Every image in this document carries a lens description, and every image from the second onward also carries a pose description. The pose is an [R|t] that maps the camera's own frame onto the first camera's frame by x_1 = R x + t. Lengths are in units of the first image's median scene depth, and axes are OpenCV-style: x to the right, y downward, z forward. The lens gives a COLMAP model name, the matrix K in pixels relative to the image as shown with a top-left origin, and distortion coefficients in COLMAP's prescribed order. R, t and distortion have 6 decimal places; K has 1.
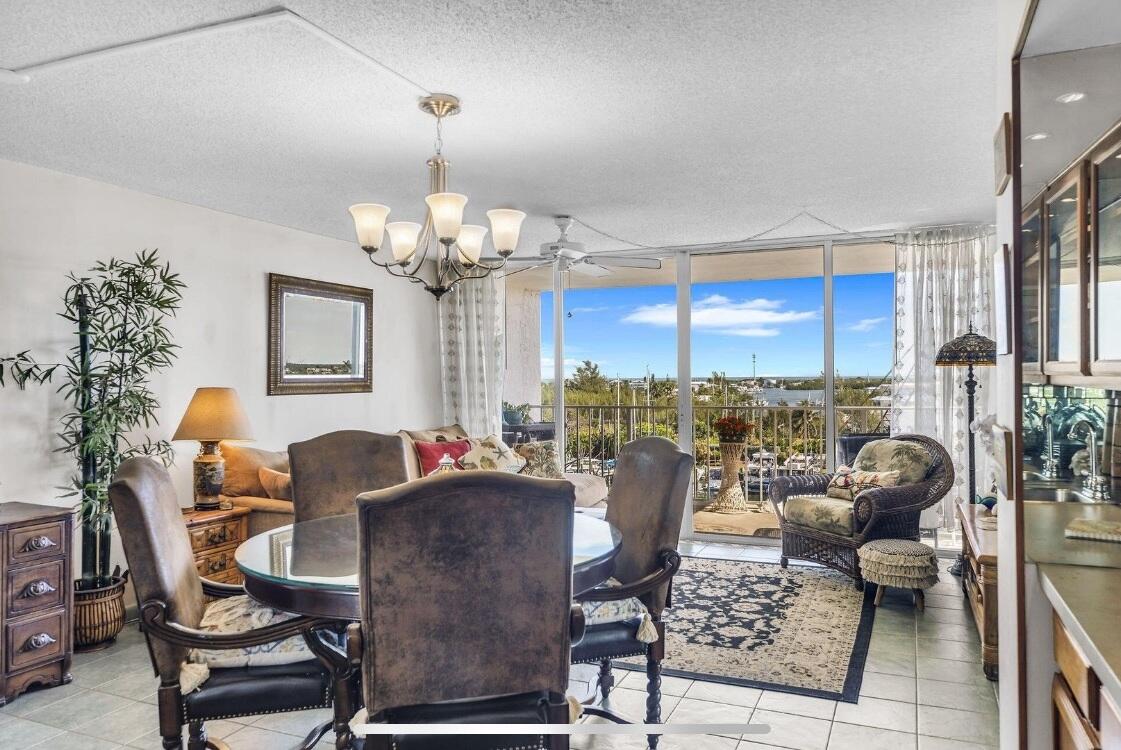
lens RADIAL K [[820.9, 0, 560.5], [0, 820.9, 375.0], [0, 0, 1]] dist [0.039671, 0.000891]
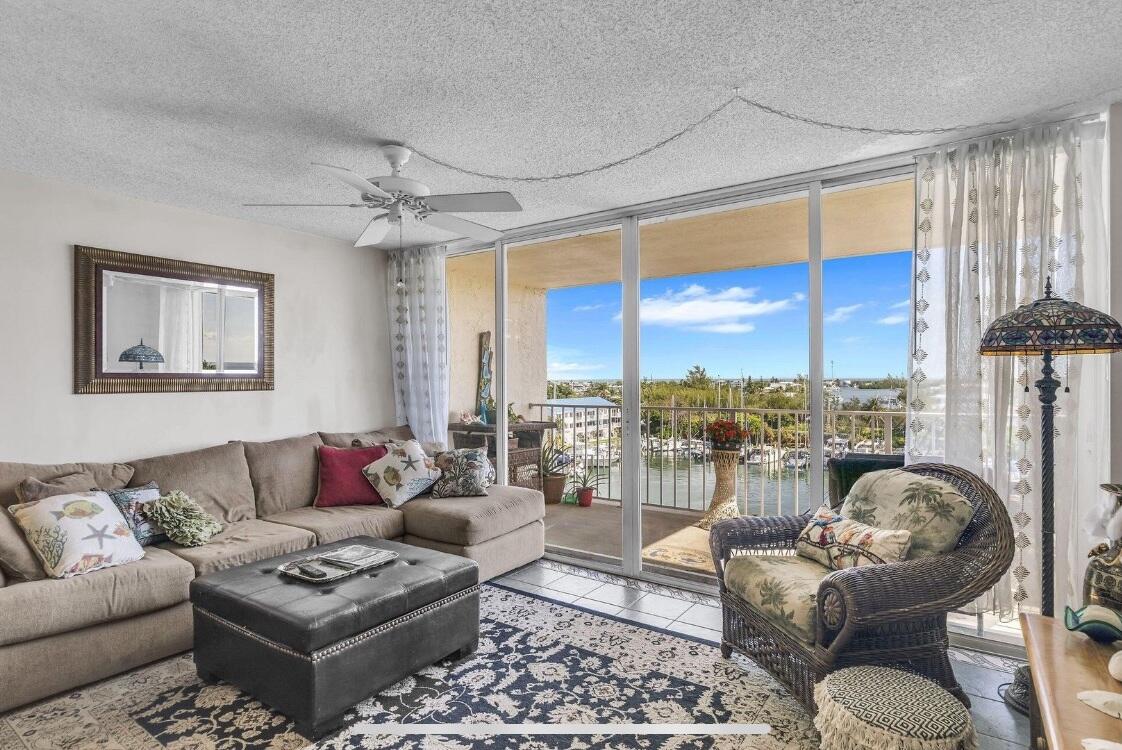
lens RADIAL K [[585.7, 0, 560.8], [0, 585.7, 381.3], [0, 0, 1]] dist [0.004261, 0.001309]
pose [[0.978673, 0.005499, -0.205351, 0.231322], [-0.003710, 0.999952, 0.009094, 0.005197], [0.205391, -0.008138, 0.978646, 0.495802]]
